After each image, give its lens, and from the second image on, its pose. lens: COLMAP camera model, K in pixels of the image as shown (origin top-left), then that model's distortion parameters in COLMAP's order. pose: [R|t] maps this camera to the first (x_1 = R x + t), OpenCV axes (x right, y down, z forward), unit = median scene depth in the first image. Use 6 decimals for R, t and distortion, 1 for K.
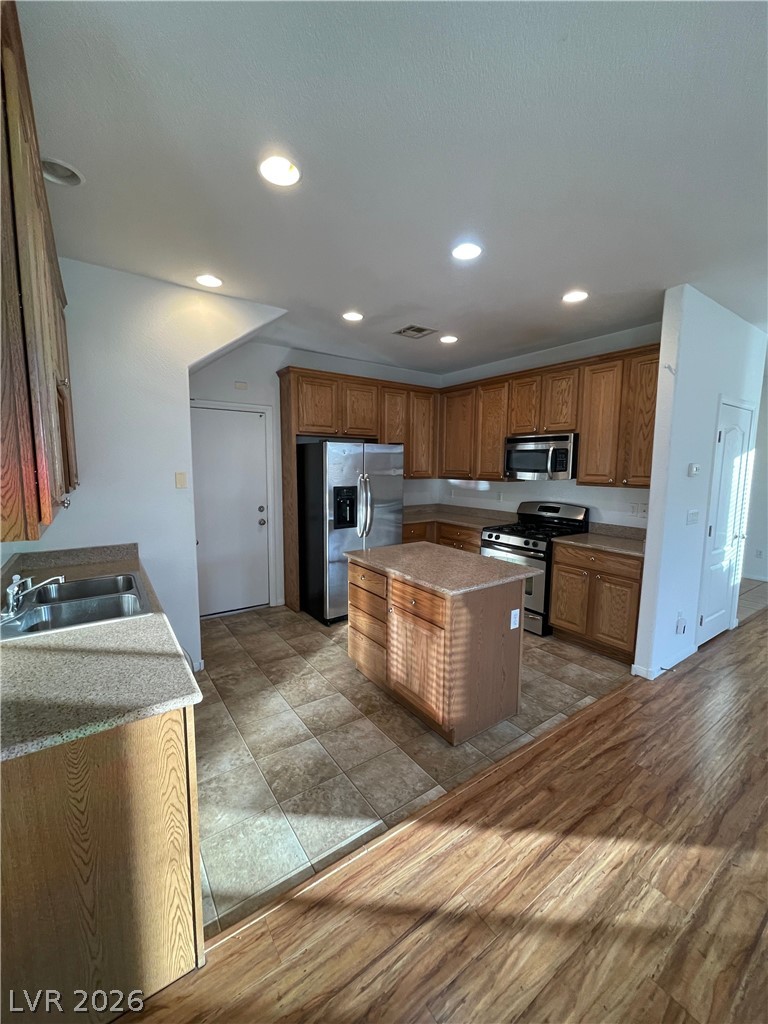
lens RADIAL K [[411.4, 0, 384.0], [0, 411.4, 512.0], [0, 0, 1]] dist [-0.002175, -0.000986]
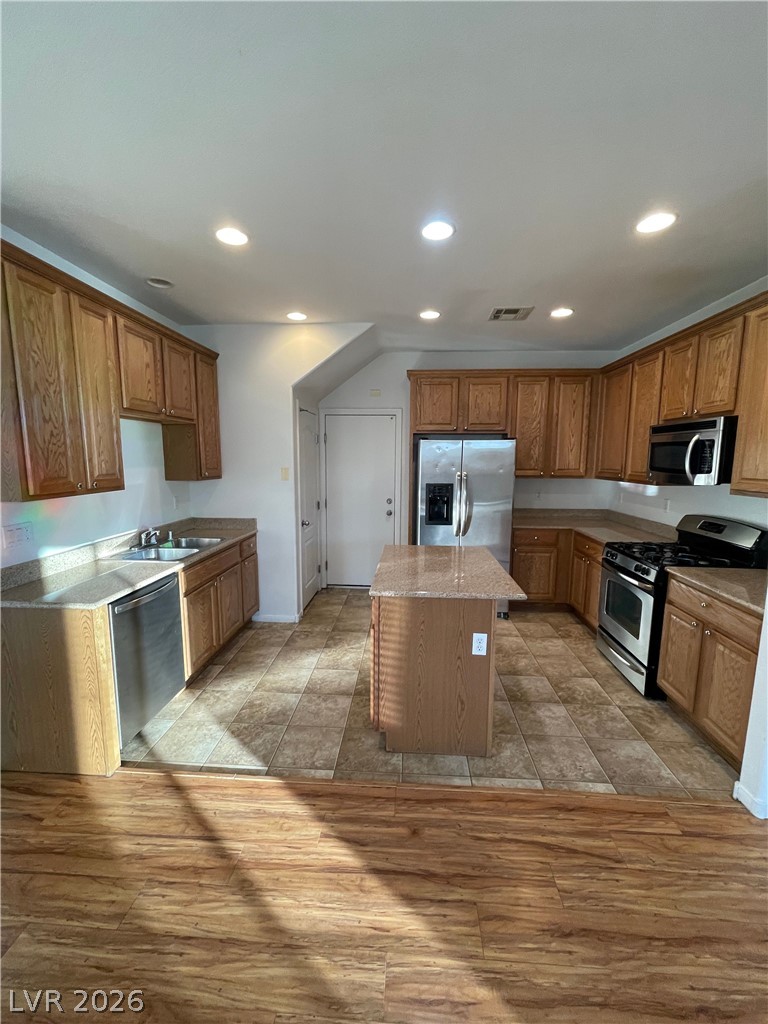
lens RADIAL K [[411.3, 0, 384.0], [0, 411.3, 512.0], [0, 0, 1]] dist [-0.000092, -0.002375]
pose [[0.781052, 0.079143, -0.619431, 0.749377], [-0.072146, 0.996730, 0.036380, -0.034381], [0.620285, 0.016275, 0.784208, 0.224229]]
